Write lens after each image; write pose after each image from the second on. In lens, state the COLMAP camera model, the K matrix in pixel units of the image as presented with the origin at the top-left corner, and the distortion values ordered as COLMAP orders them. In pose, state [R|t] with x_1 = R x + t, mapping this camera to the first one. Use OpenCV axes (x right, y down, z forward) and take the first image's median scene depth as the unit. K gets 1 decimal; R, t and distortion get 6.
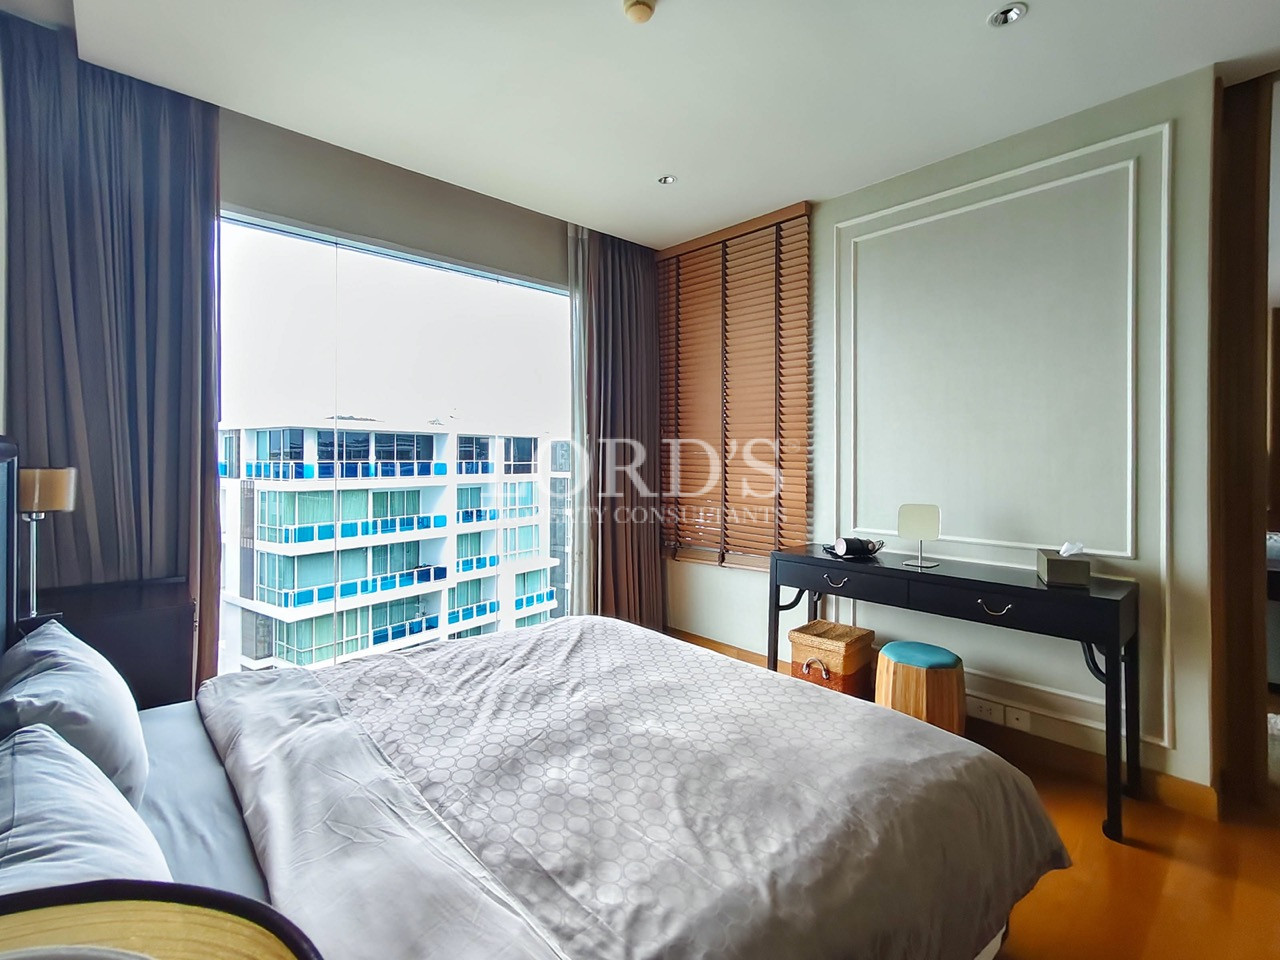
lens RADIAL K [[591.5, 0, 640.0], [0, 591.5, 480.0], [0, 0, 1]] dist [-0.003232, 0.000132]
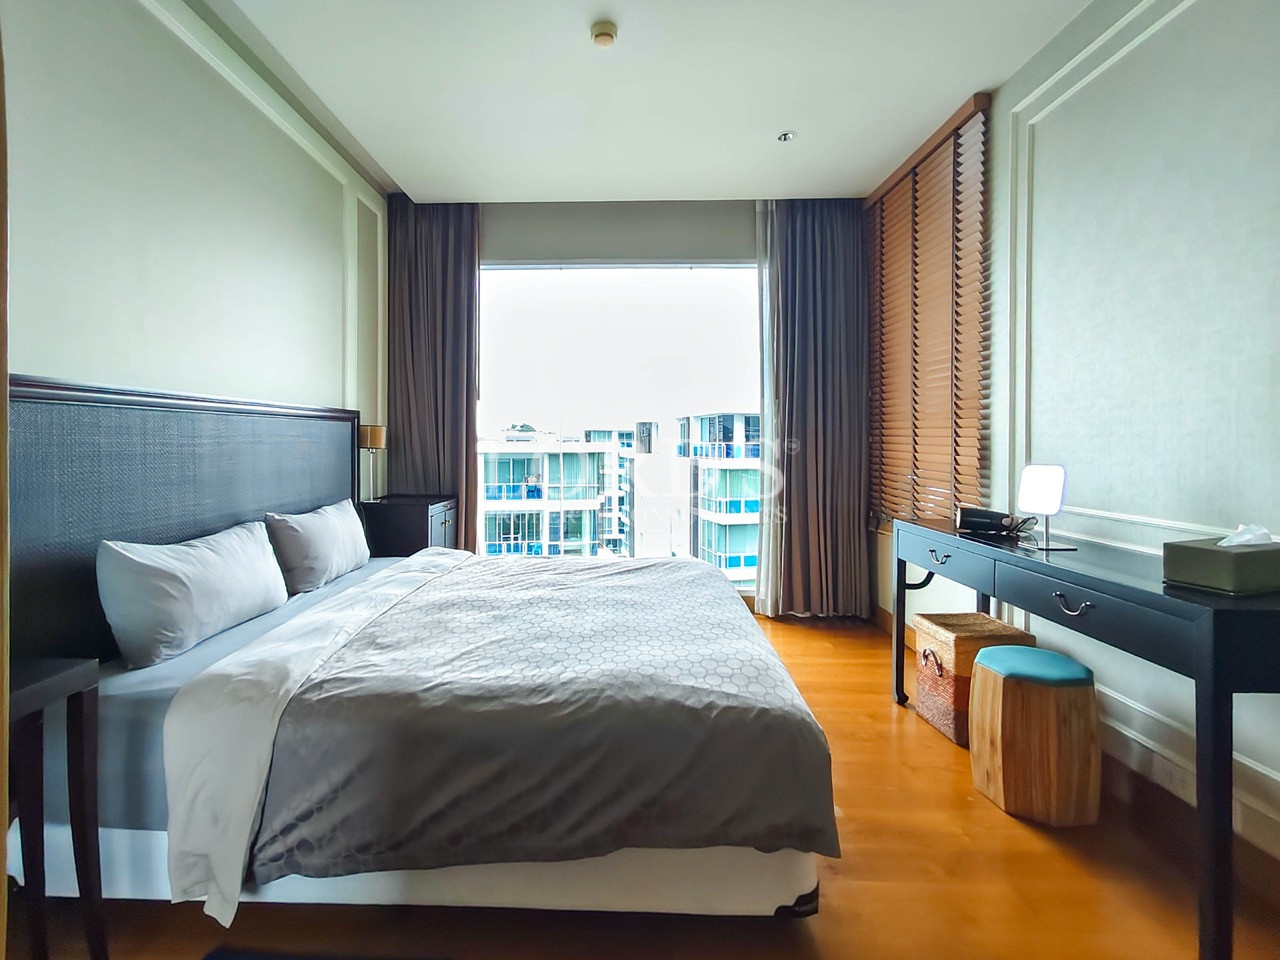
lens RADIAL K [[614.7, 0, 656.6], [0, 614.7, 474.0], [0, 0, 1]] dist [0.036863, 0.000168]
pose [[0.734054, 0.024819, -0.678637, 0.504174], [-0.017071, 0.999691, 0.018096, 0.035412], [0.678876, -0.001699, 0.734251, 0.067820]]
